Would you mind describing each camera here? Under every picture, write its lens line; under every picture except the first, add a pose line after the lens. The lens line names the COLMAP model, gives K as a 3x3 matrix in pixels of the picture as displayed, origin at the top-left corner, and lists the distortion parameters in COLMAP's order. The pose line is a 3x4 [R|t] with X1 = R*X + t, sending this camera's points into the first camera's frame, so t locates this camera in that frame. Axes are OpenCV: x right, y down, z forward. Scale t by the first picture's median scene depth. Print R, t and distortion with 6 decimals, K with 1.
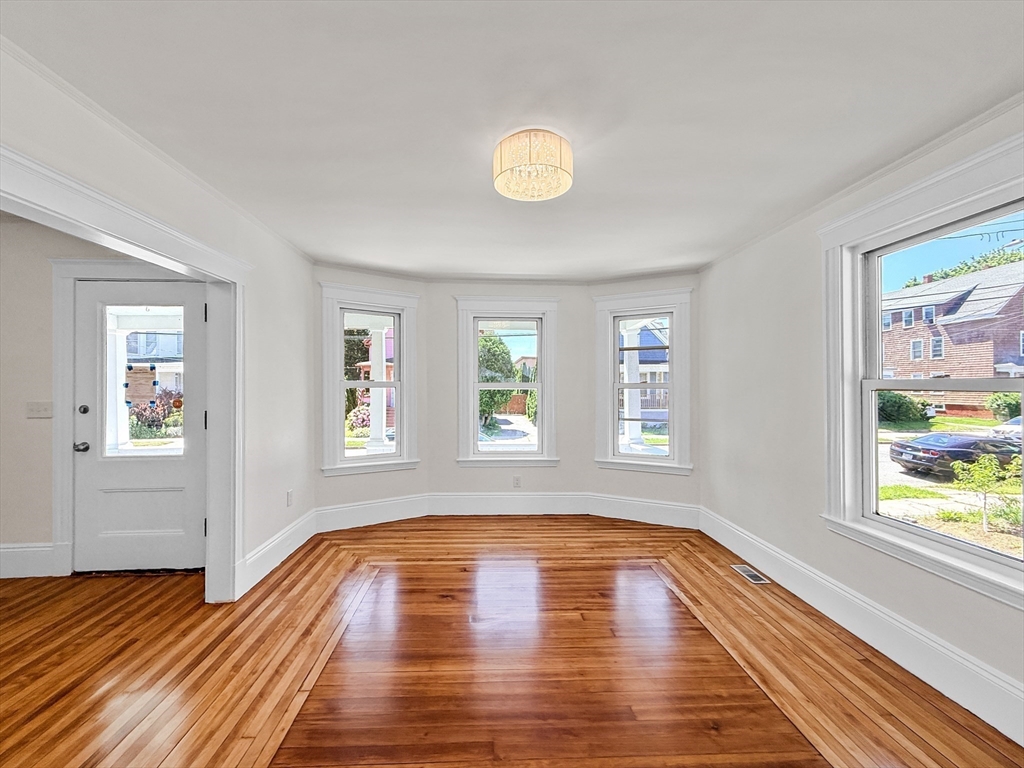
lens RADIAL K [[415.8, 0, 507.3], [0, 415.8, 380.8], [0, 0, 1]] dist [0.000269, 0.000035]
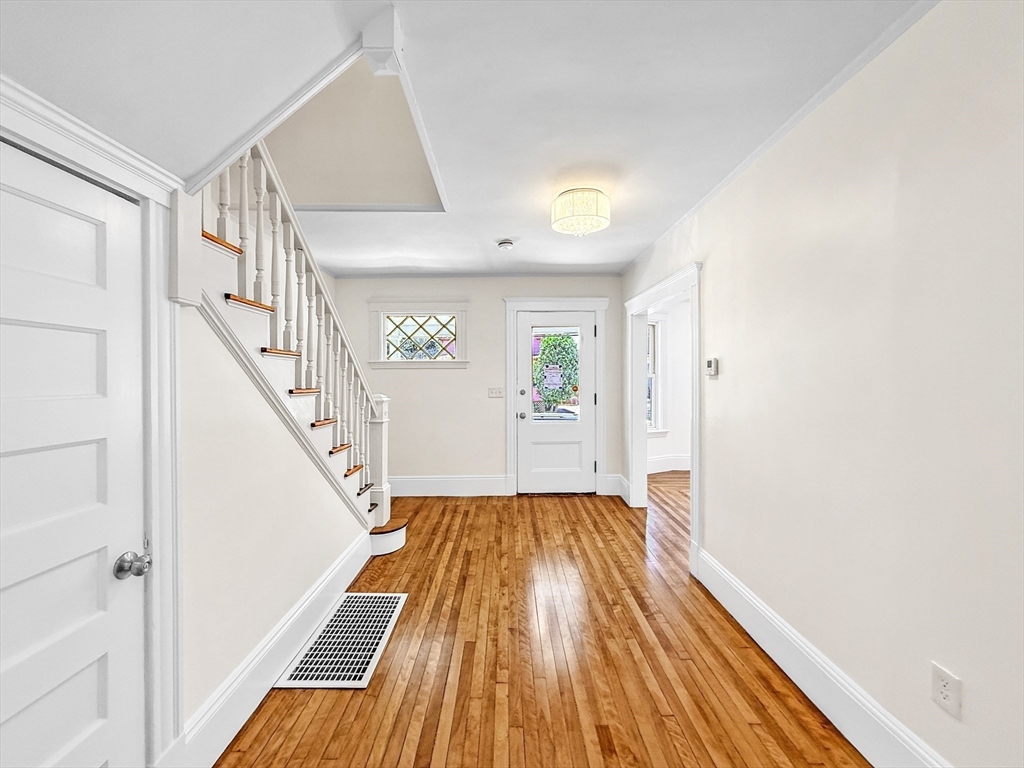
lens RADIAL K [[415.8, 0, 507.3], [0, 415.8, 380.8], [0, 0, 1]] dist [0.000269, 0.000035]
pose [[0.999192, 0.001954, -0.040152, -1.022207], [-0.001106, 0.999777, 0.021110, -0.007884], [0.040184, -0.021049, 0.998971, -0.598428]]
